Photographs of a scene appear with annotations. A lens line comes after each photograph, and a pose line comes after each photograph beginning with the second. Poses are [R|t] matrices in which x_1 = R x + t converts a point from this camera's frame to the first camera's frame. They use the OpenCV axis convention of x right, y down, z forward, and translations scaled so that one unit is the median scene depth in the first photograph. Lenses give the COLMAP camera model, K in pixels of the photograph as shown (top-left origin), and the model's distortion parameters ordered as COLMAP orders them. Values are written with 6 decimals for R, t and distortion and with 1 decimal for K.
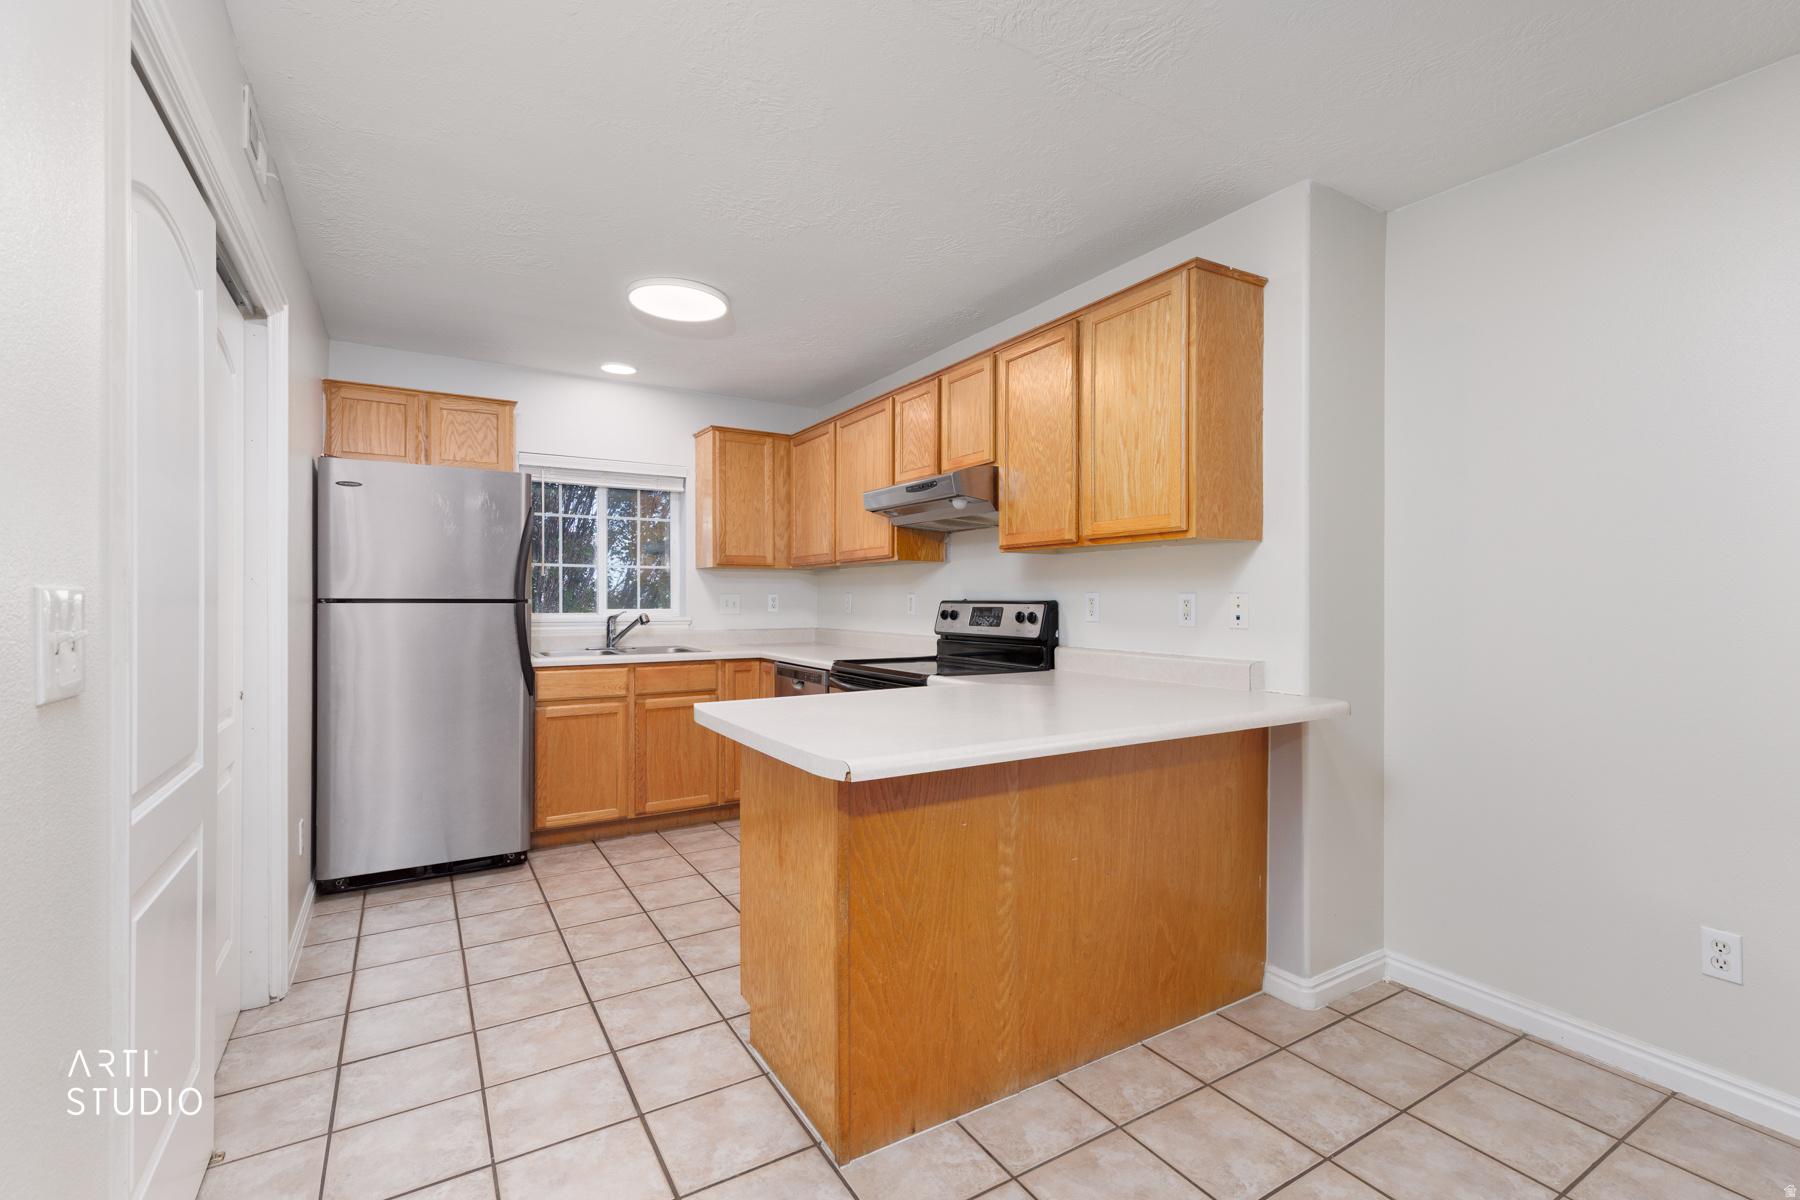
lens RADIAL K [[813.5, 0, 907.1], [0, 813.5, 601.4], [0, 0, 1]] dist [0.008478, -0.001180]
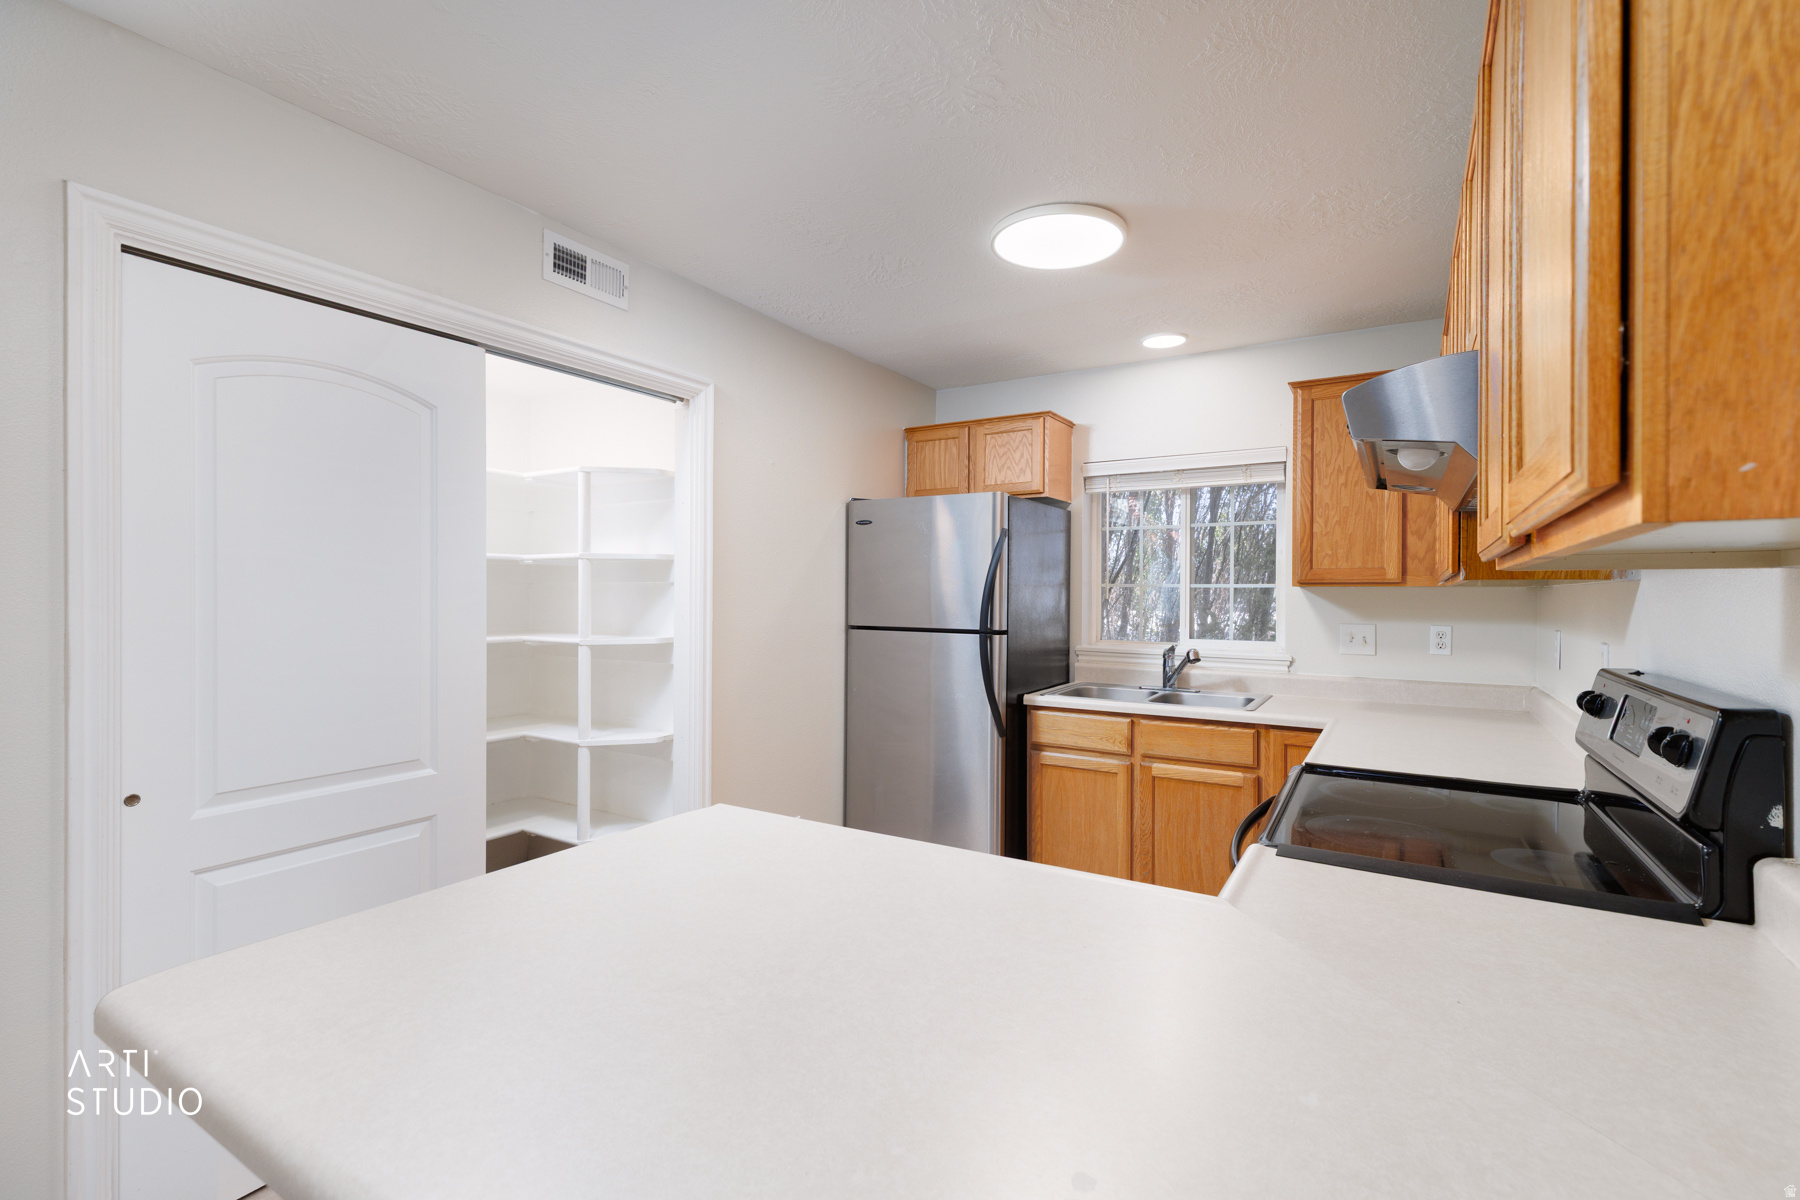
lens RADIAL K [[813.5, 0, 898.8], [0, 813.5, 596.0], [0, 0, 1]] dist [0.008478, -0.001180]
pose [[0.449917, 0.003248, -0.893064, 0.271109], [-0.009773, 0.999951, -0.001286, -0.035865], [0.893017, 0.009307, 0.449927, 0.459675]]
